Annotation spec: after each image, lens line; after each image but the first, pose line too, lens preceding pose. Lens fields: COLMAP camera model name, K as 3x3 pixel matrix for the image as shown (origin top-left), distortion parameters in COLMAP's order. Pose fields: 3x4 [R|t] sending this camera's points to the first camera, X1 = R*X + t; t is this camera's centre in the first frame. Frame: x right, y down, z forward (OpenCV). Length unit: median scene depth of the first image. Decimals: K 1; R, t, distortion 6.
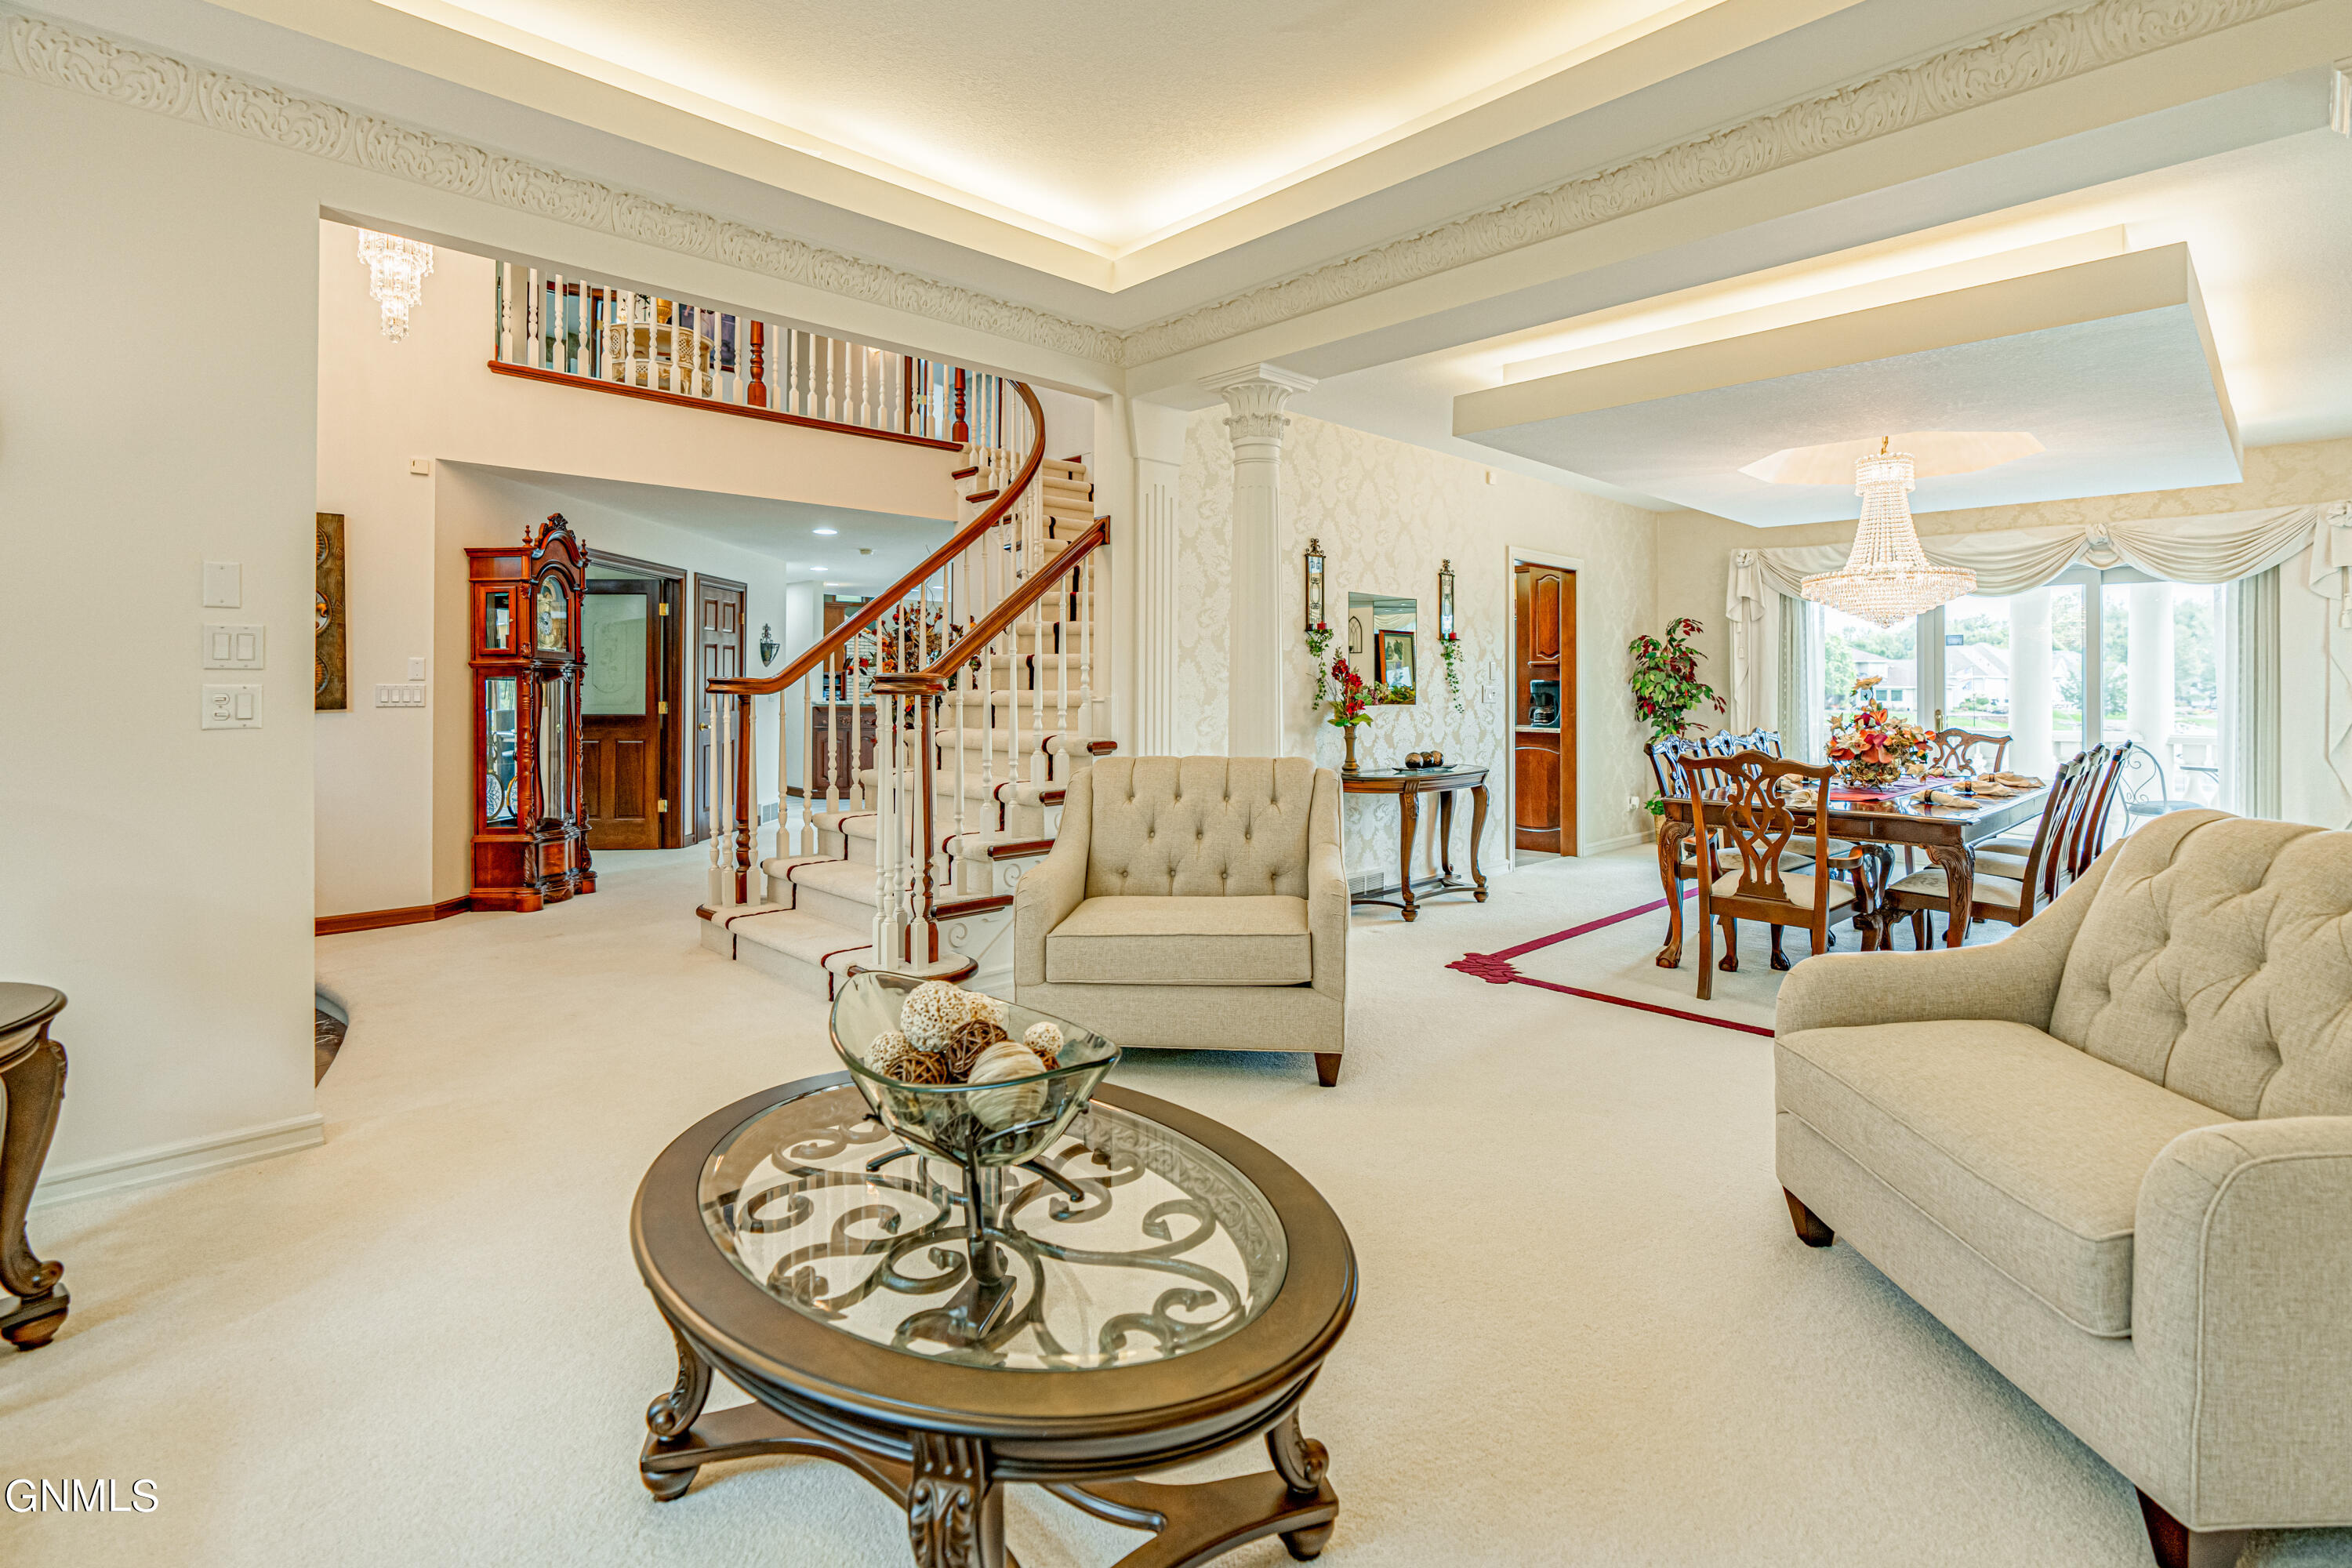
lens RADIAL K [[1065.9, 0, 1177.7], [0, 1065.9, 667.8], [0, 0, 1]] dist [-0.010280, 0.002747]
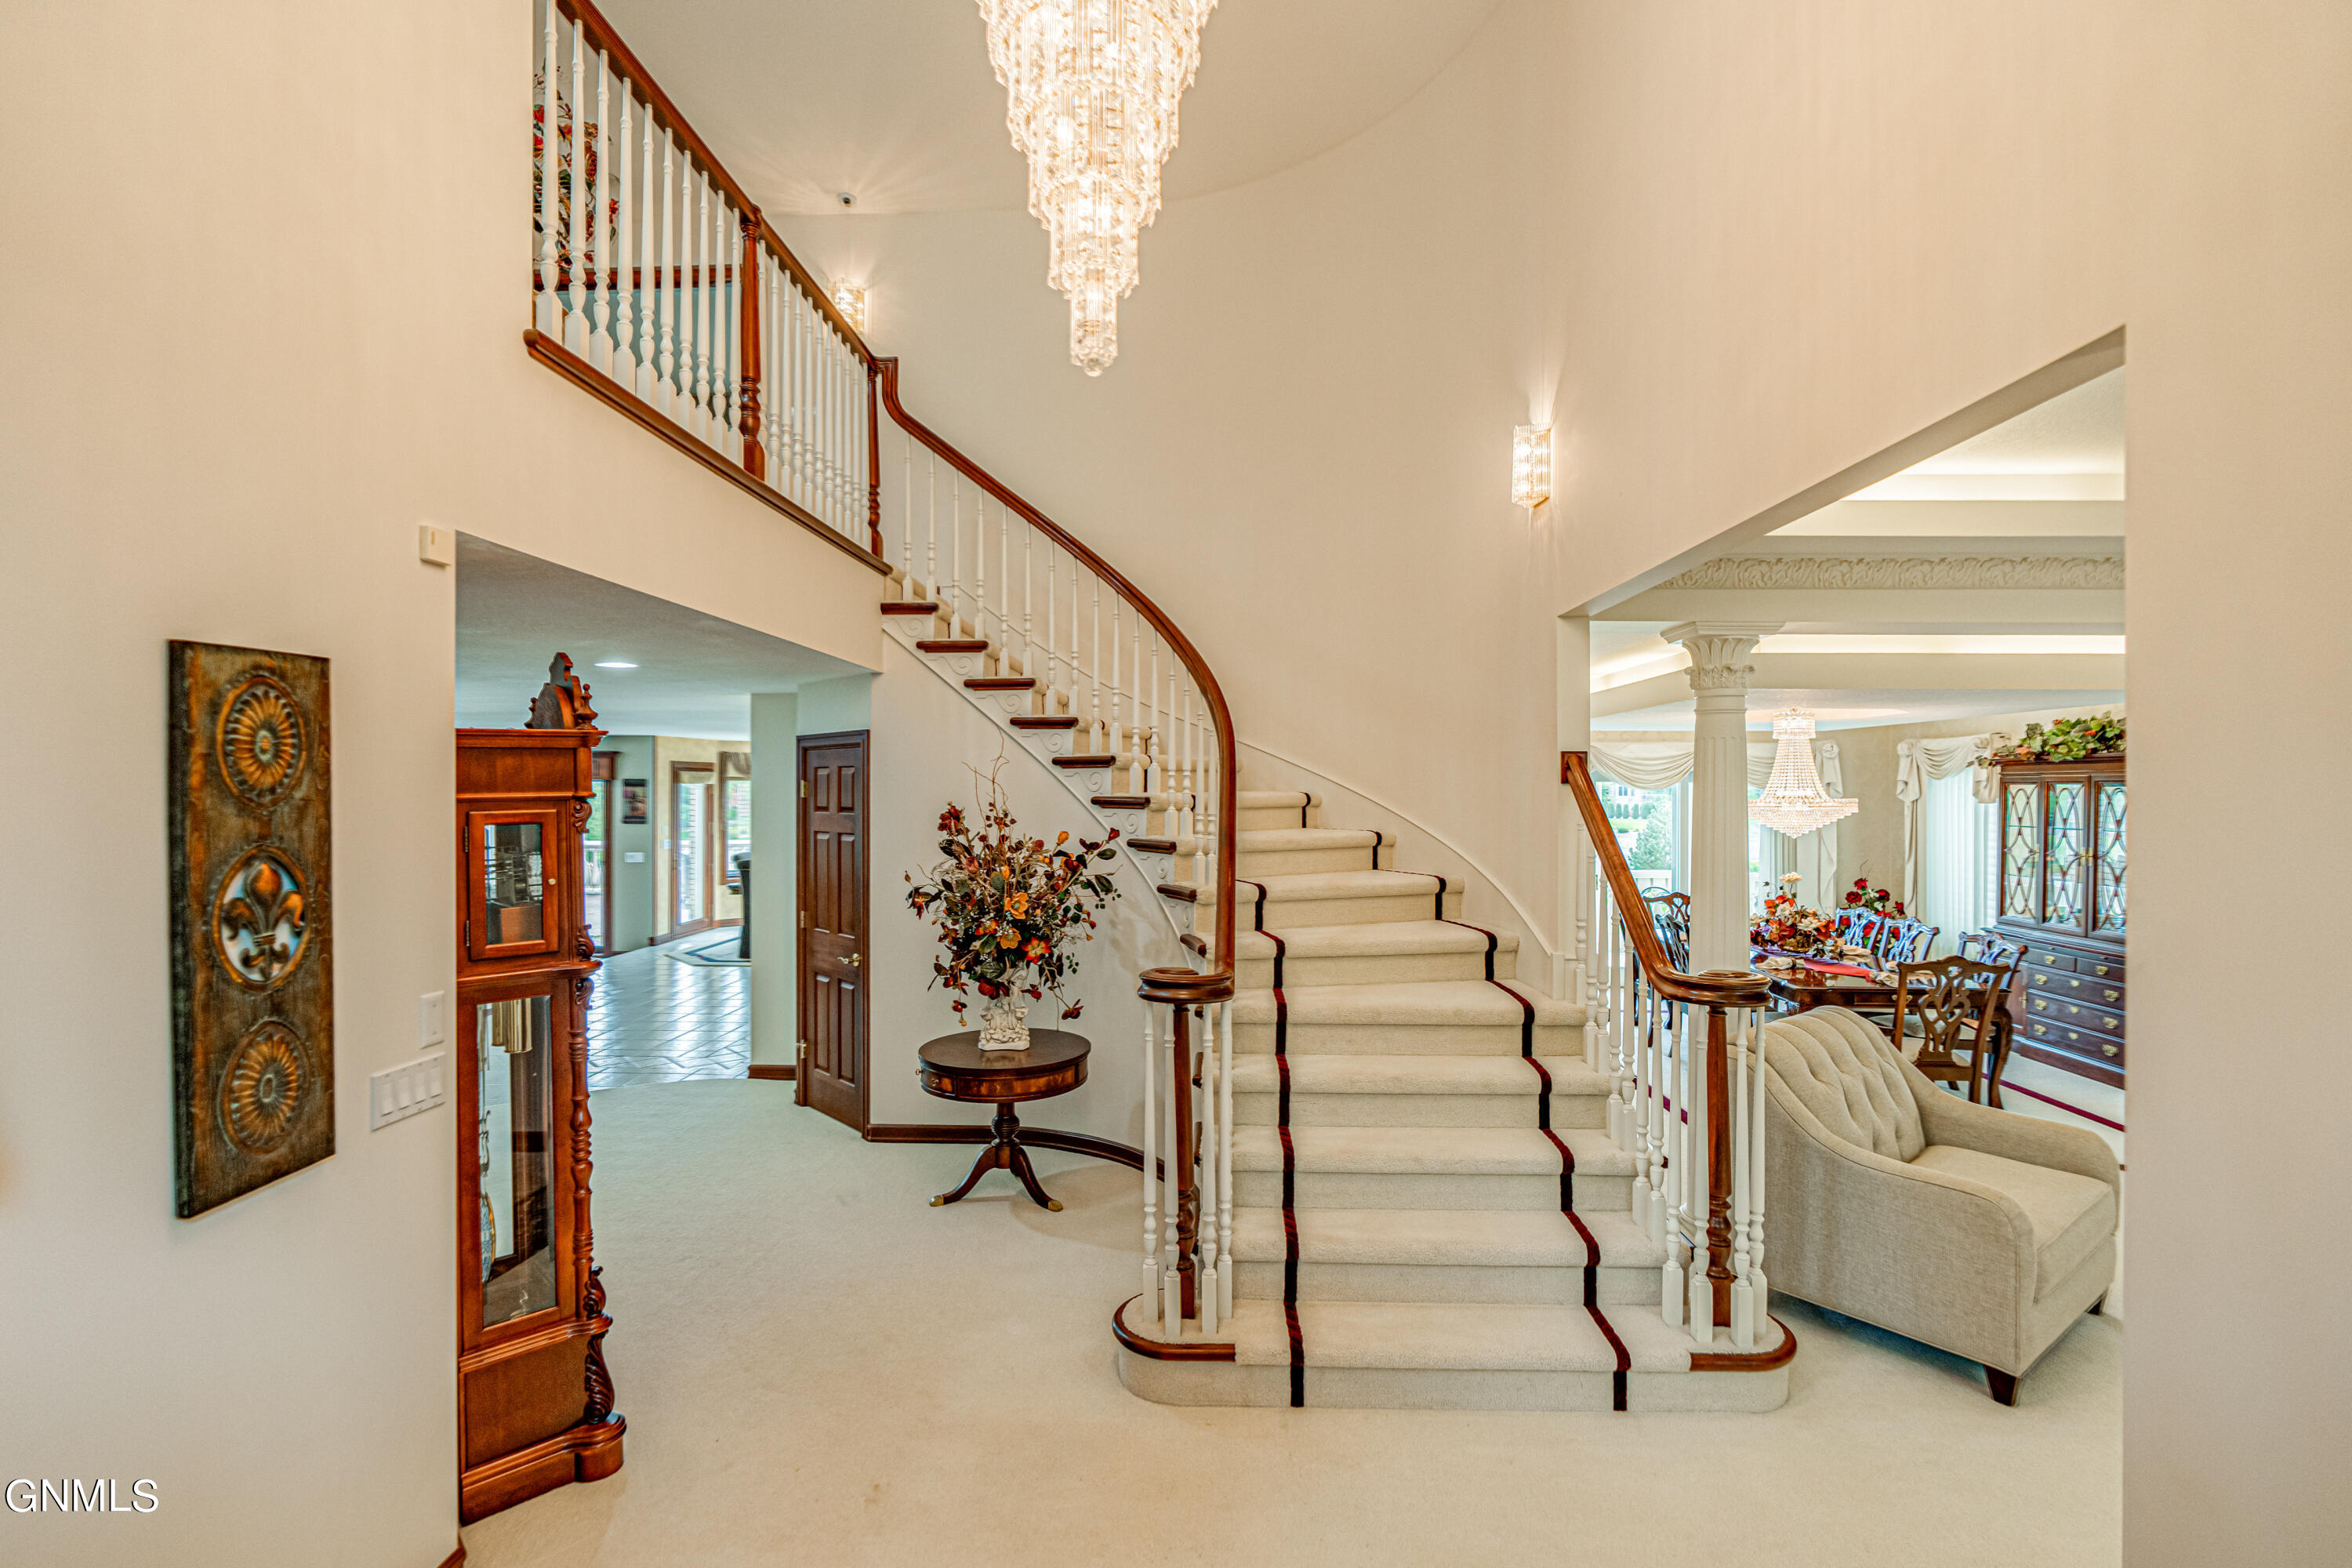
lens RADIAL K [[1108.9, 0, 1168.9], [0, 1108.9, 774.5], [0, 0, 1]] dist [-0.010349, 0.004019]
pose [[0.729011, 0.006824, 0.684468, -0.733382], [-0.008748, 0.999962, -0.000652, -0.091129], [-0.684446, -0.005512, 0.729043, 0.428783]]
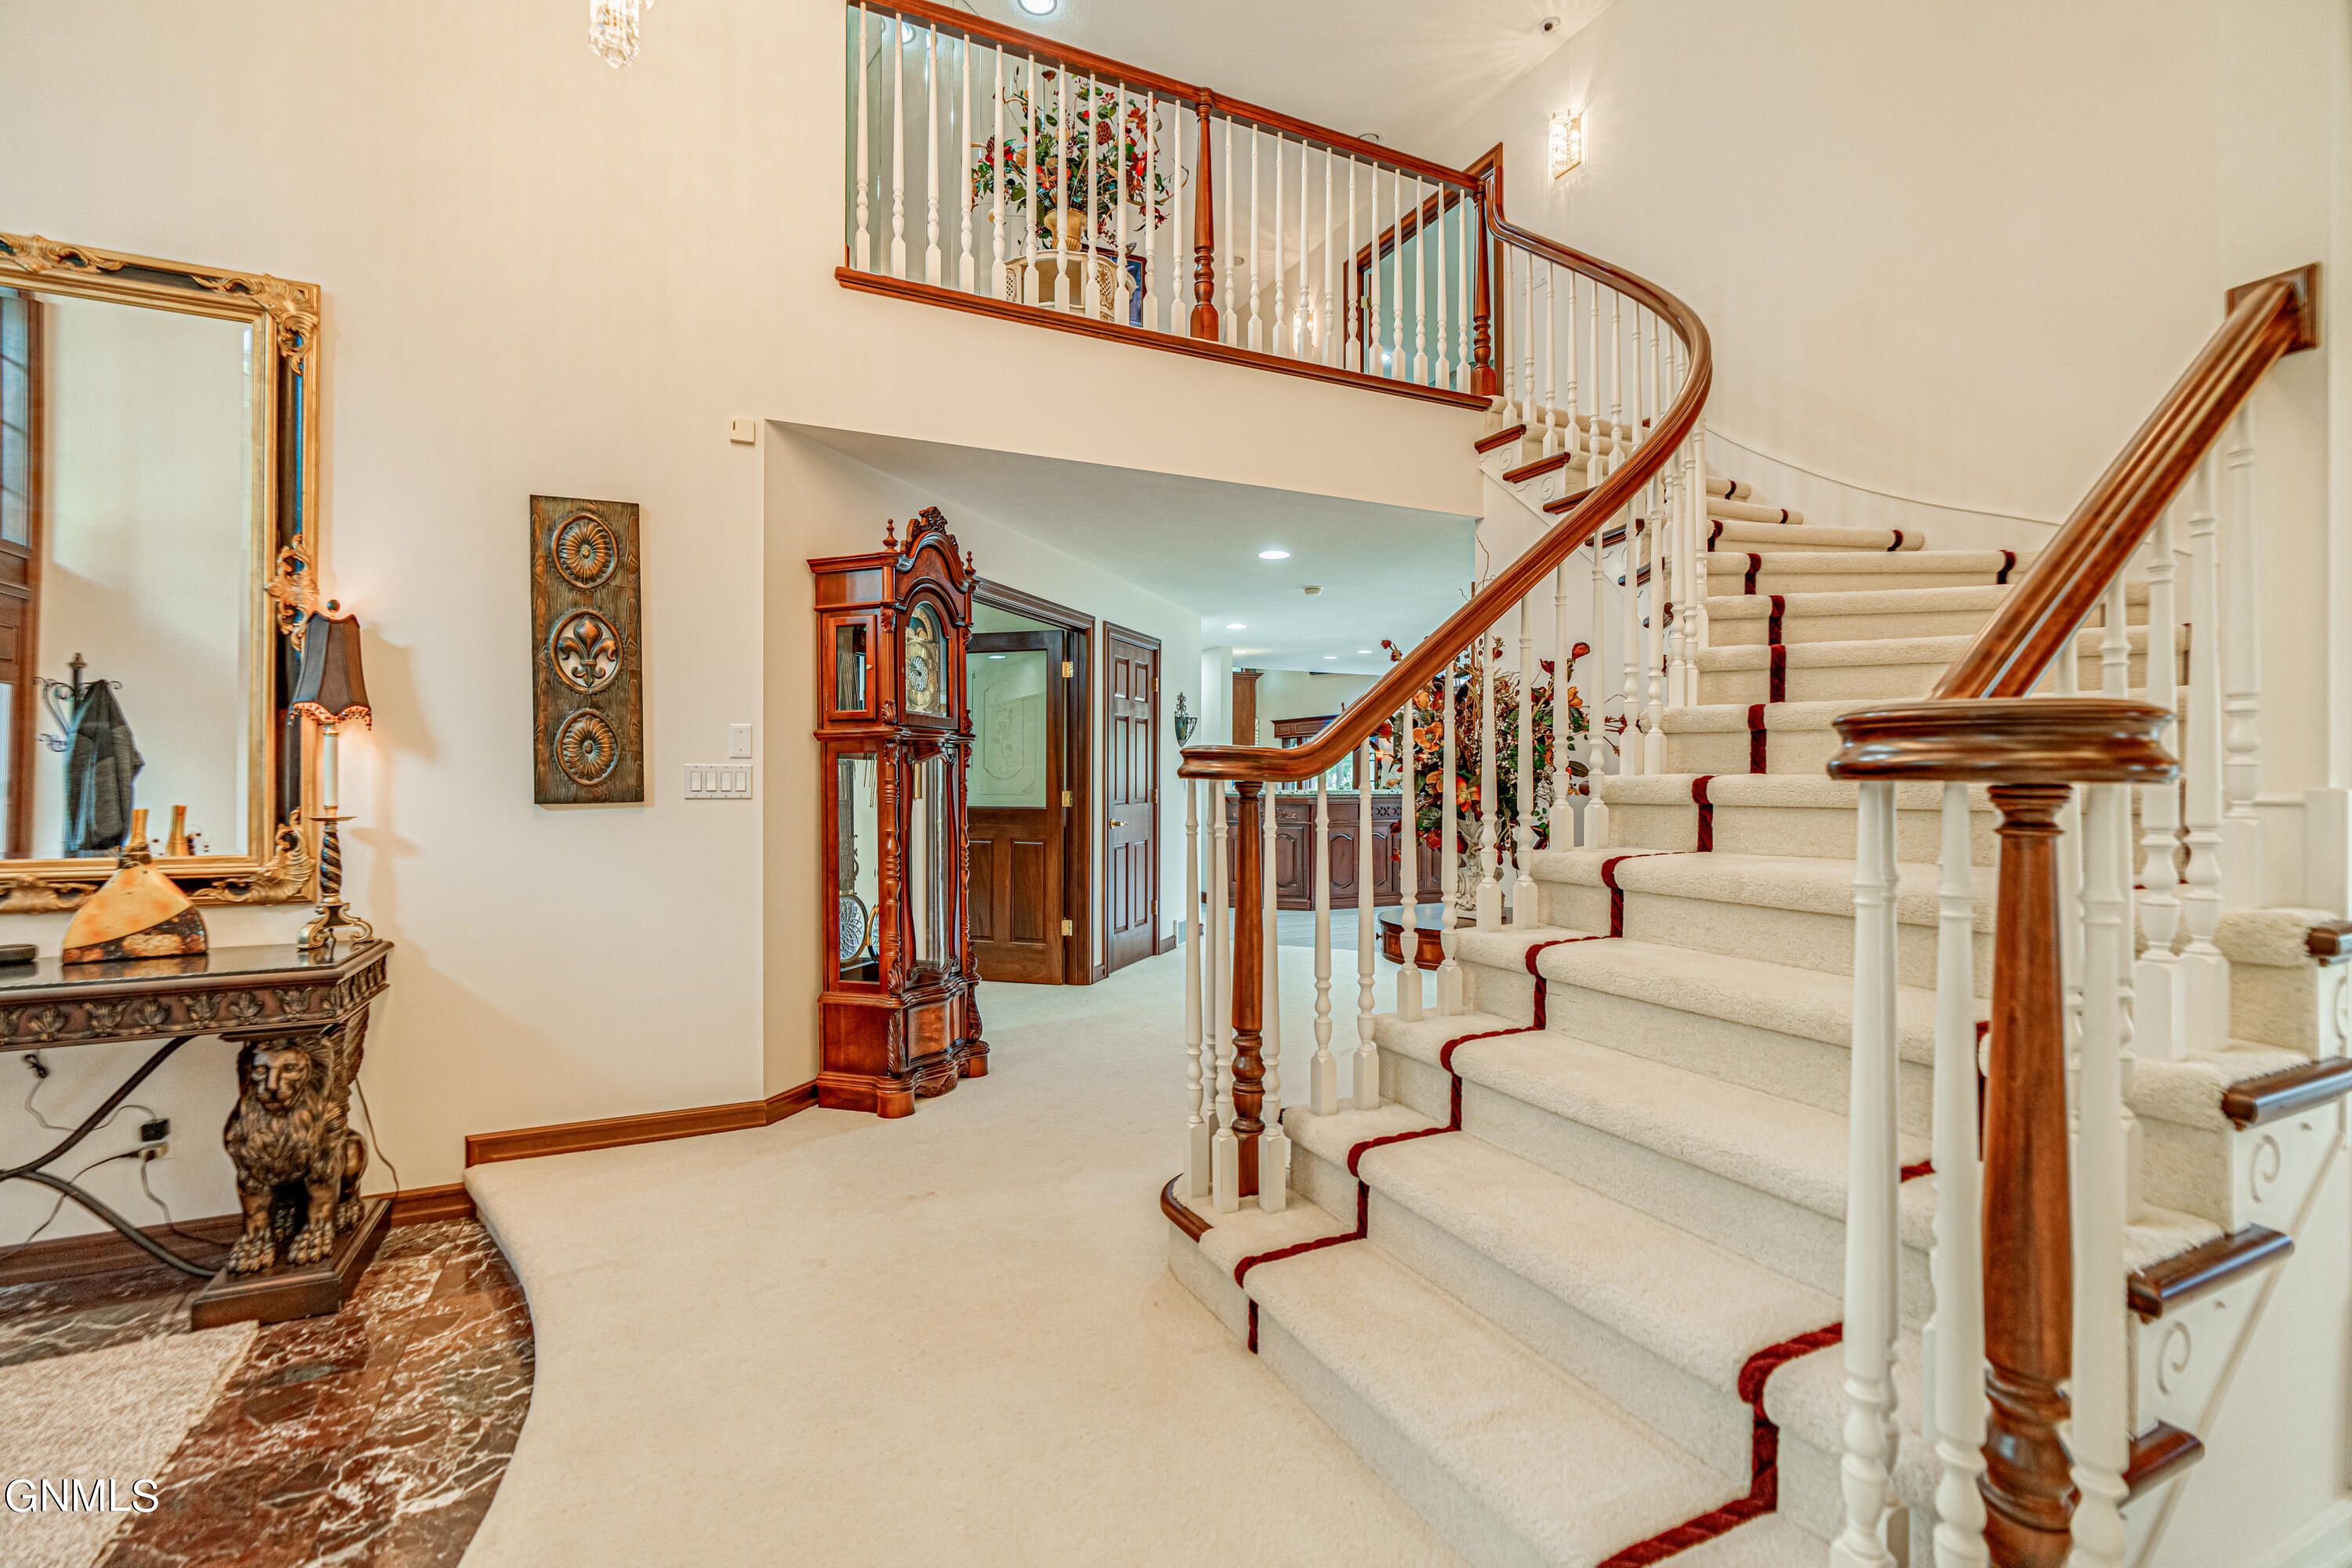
lens RADIAL K [[1065.9, 0, 1196.6], [0, 1065.9, 766.9], [0, 0, 1]] dist [-0.010280, 0.002747]
pose [[0.952640, -0.000586, -0.304099, -0.226581], [0.003458, 0.999954, 0.008907, 0.011432], [0.304080, -0.009537, 0.952599, 0.418278]]
